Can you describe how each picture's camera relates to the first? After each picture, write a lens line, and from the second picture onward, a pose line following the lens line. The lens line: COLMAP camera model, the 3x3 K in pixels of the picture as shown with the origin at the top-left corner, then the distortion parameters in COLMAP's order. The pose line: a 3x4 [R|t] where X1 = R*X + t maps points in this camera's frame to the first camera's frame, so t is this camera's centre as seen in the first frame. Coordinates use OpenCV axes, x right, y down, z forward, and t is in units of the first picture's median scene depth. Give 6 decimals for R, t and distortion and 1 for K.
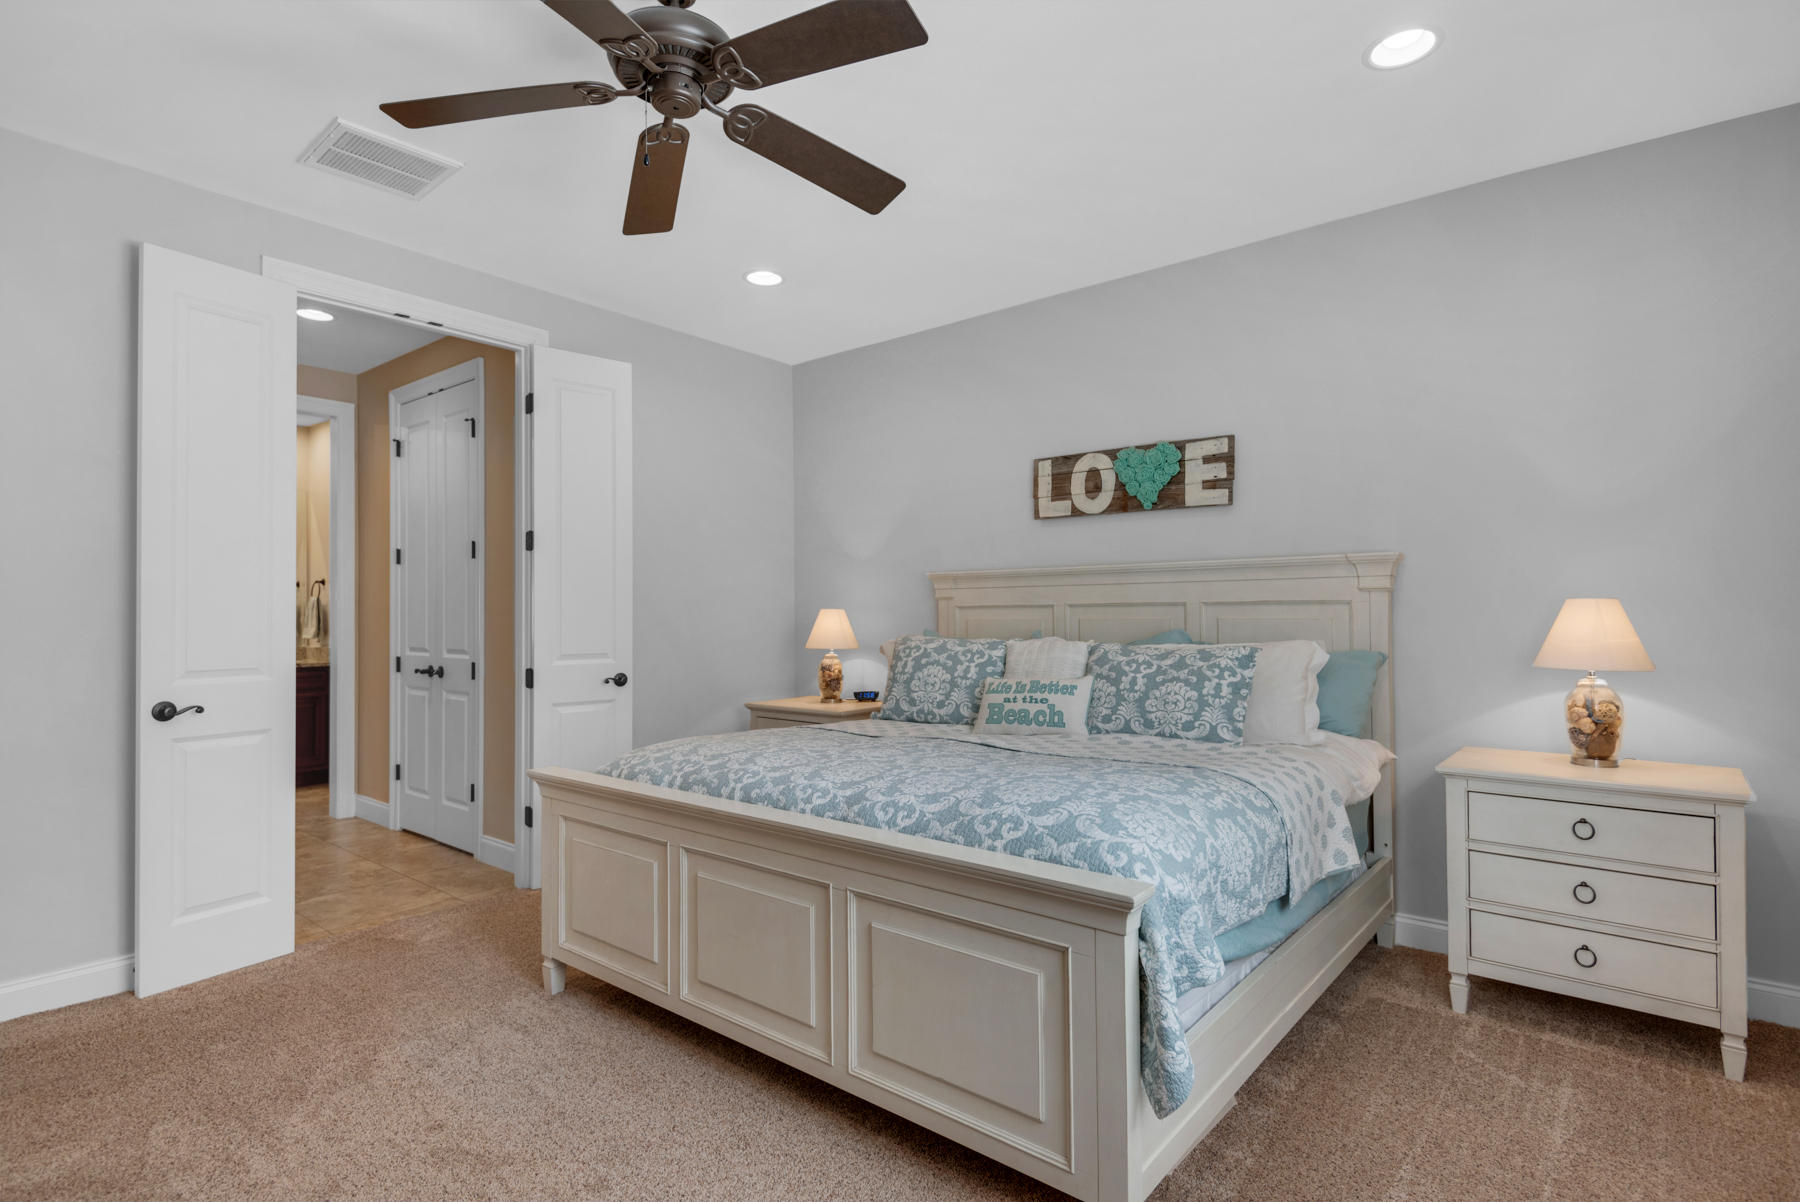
lens RADIAL K [[880.6, 0, 900.3], [0, 880.6, 607.3], [0, 0, 1]] dist [0.038506, -0.026062]
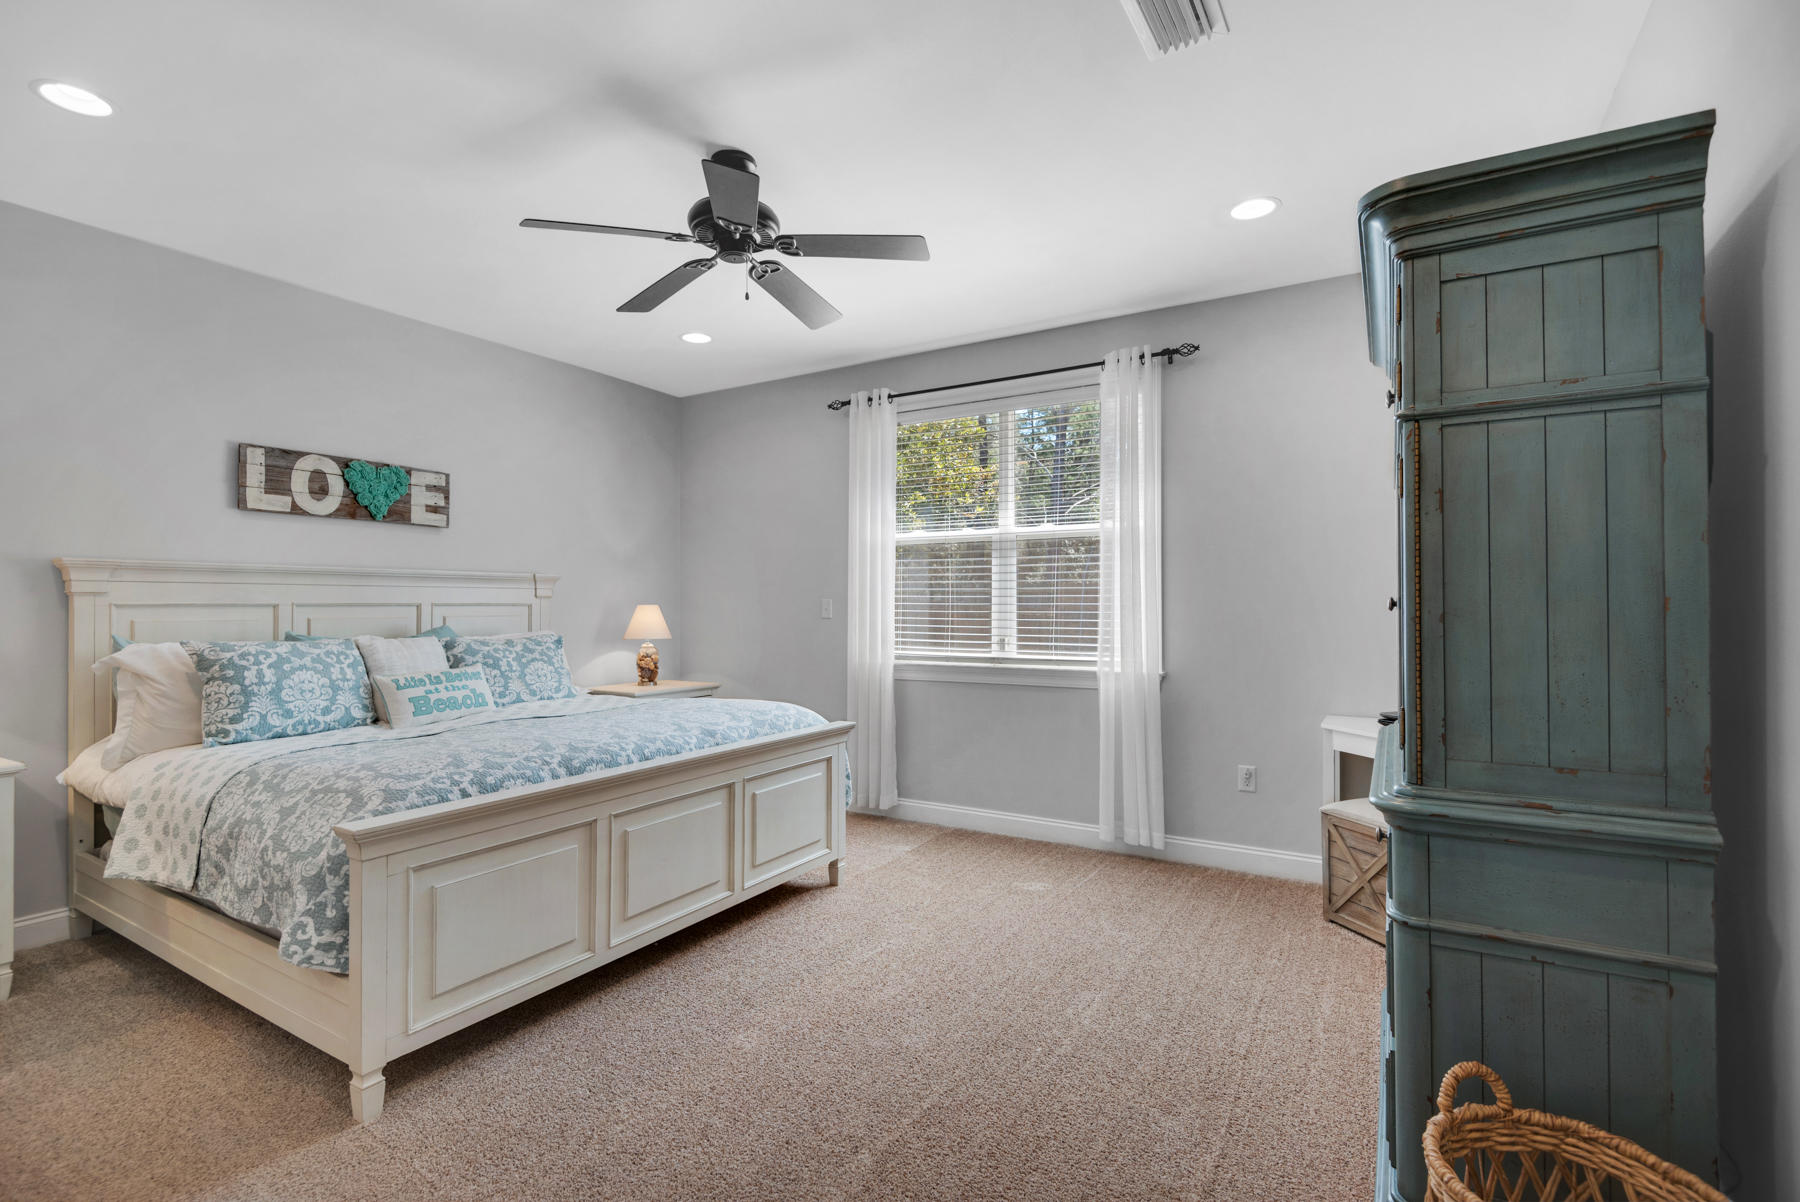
lens RADIAL K [[844.2, 0, 893.4], [0, 844.2, 600.1], [0, 0, 1]] dist [0.053905, -0.035252]
pose [[-0.139395, 0.012323, 0.990160, -0.933958], [-0.006324, 0.999891, -0.013335, 0.001317], [-0.990217, -0.008120, -0.139302, 0.527191]]
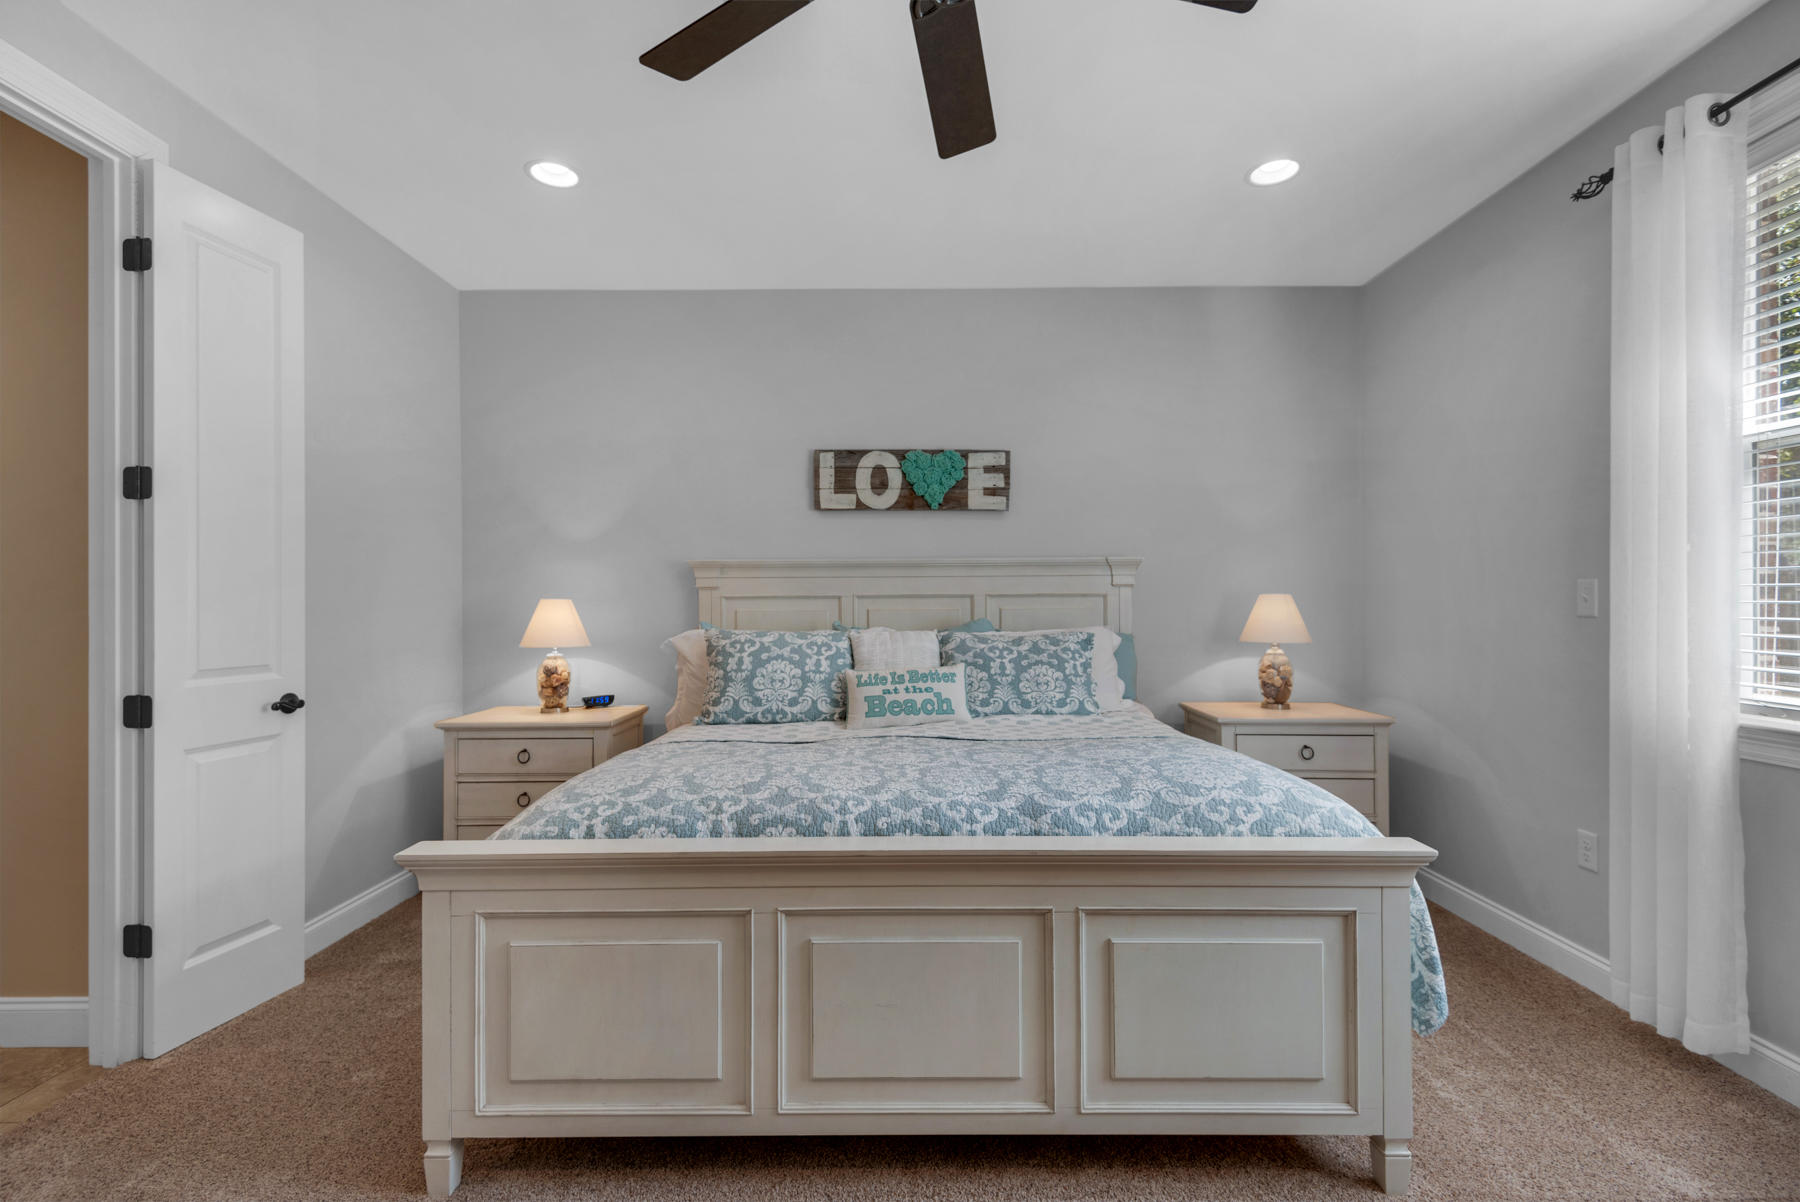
lens RADIAL K [[811.3, 0, 898.6], [0, 811.3, 599.2], [0, 0, 1]] dist [0.045723, -0.029832]
pose [[0.775541, 0.004068, 0.631284, -0.407271], [-0.004295, 0.999990, -0.001168, 0.002252], [-0.631282, -0.001805, 0.775551, 0.260848]]
